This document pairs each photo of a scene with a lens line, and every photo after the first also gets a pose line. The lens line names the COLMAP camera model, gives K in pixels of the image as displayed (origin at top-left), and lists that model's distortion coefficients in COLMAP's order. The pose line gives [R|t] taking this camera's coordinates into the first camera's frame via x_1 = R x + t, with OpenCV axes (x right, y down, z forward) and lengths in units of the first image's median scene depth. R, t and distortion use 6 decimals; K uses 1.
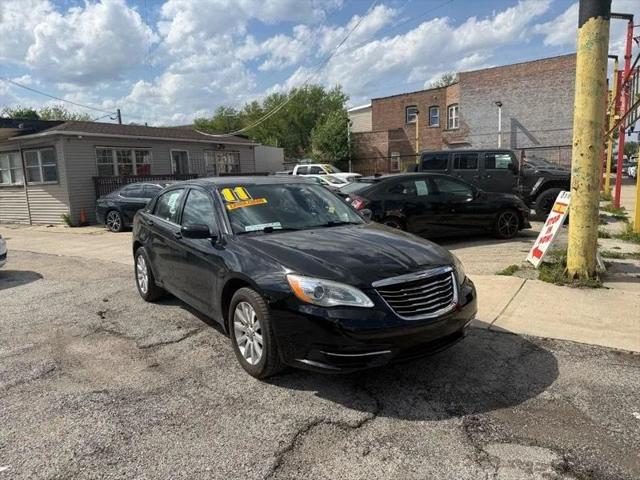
lens RADIAL K [[447.1, 0, 320.0], [0, 447.1, 240.0], [0, 0, 1]] dist [0.018630, -0.027181]
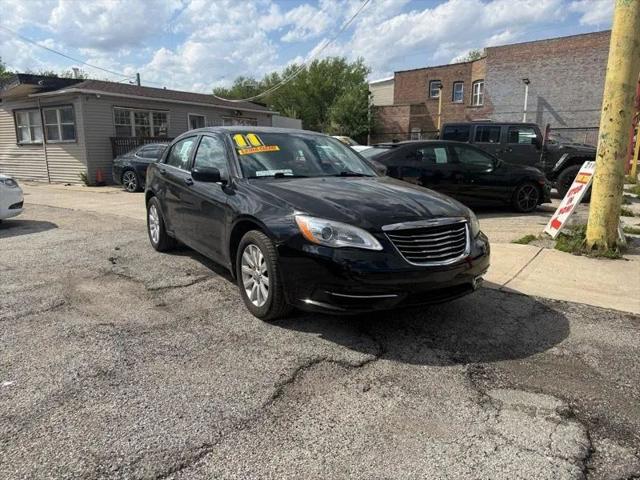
lens RADIAL K [[447.1, 0, 320.0], [0, 447.1, 240.0], [0, 0, 1]] dist [0.018630, -0.027181]
pose [[0.998411, 0.046633, -0.031632, 0.008740], [-0.044912, 0.997580, 0.053080, 0.053048], [0.034030, -0.051575, 0.998089, 0.013634]]
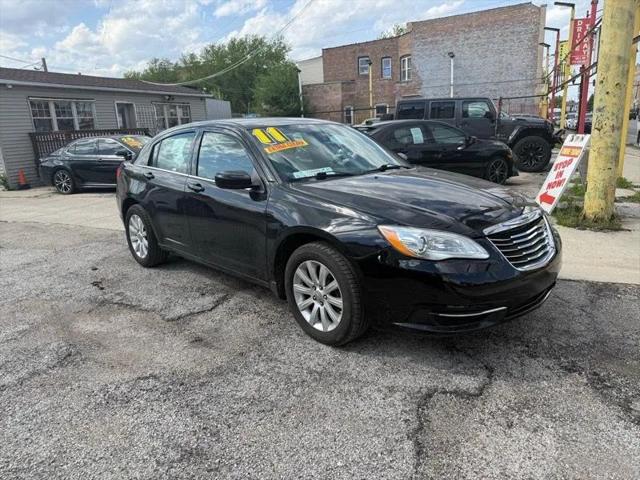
lens RADIAL K [[448.0, 0, 324.5], [0, 448.0, 239.9], [0, 0, 1]] dist [0.008523, -0.008752]
pose [[0.991056, -0.043745, 0.126071, -0.188916], [0.031926, 0.995033, 0.094289, 0.016171], [-0.129569, -0.089421, 0.987530, 0.125402]]
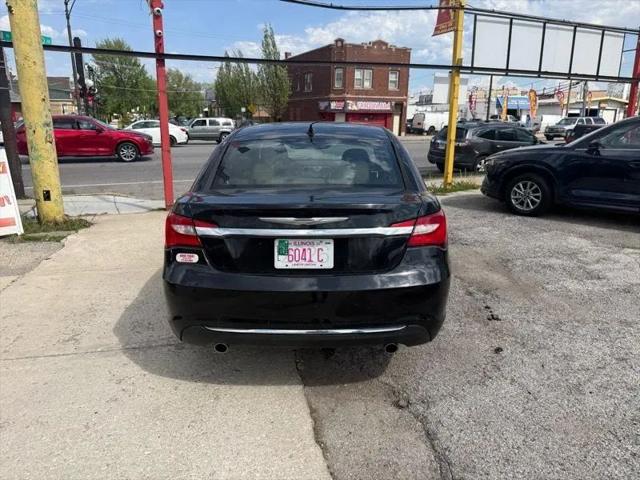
lens RADIAL K [[453.2, 0, 320.0], [0, 453.2, 240.0], [0, 0, 1]] dist [0.017116, -0.034611]
pose [[-0.790785, -0.124746, 0.599247, -0.791768], [0.113008, 0.932427, 0.343234, -0.255281], [-0.601571, 0.339144, -0.723252, 1.890598]]
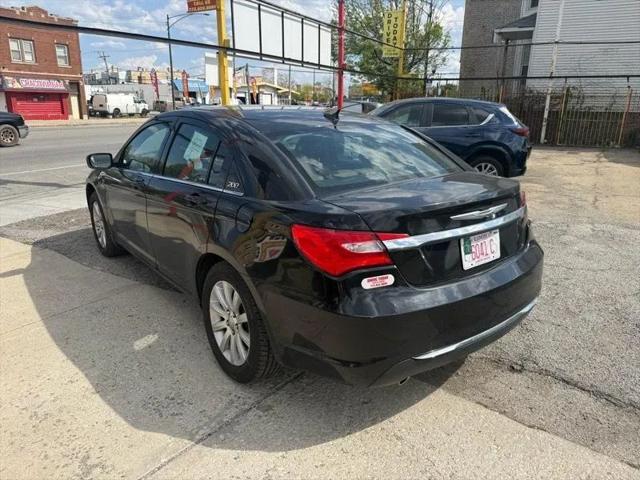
lens RADIAL K [[453.2, 0, 320.0], [0, 453.2, 240.0], [0, 0, 1]] dist [0.017116, -0.034611]
pose [[-0.999413, 0.029555, -0.017311, -0.282390], [0.019477, 0.906121, 0.422570, -0.283555], [0.028175, 0.421985, -0.906165, 1.968513]]
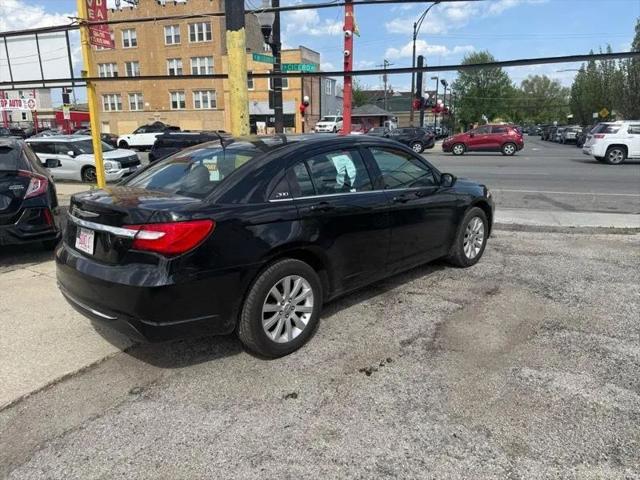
lens RADIAL K [[447.1, 0, 320.0], [0, 447.1, 240.0], [0, 0, 1]] dist [0.018630, -0.027181]
pose [[-0.161752, -0.202340, 0.965865, -1.153036], [0.155612, 0.961278, 0.227439, -0.156958], [-0.974485, 0.187089, -0.124002, 1.277118]]
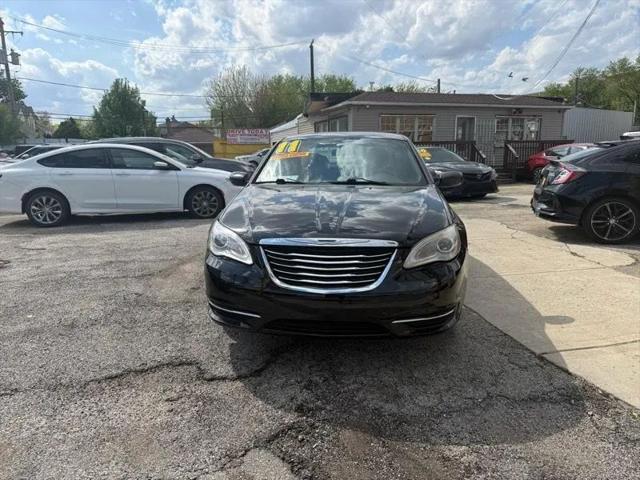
lens RADIAL K [[447.6, 0, 319.1], [0, 447.6, 242.9], [0, 0, 1]] dist [0.022524, -0.031904]
pose [[0.750194, 0.154225, -0.642981, 0.509742], [-0.110671, 0.987988, 0.107853, -0.003277], [0.651891, -0.009752, 0.758250, 0.259150]]
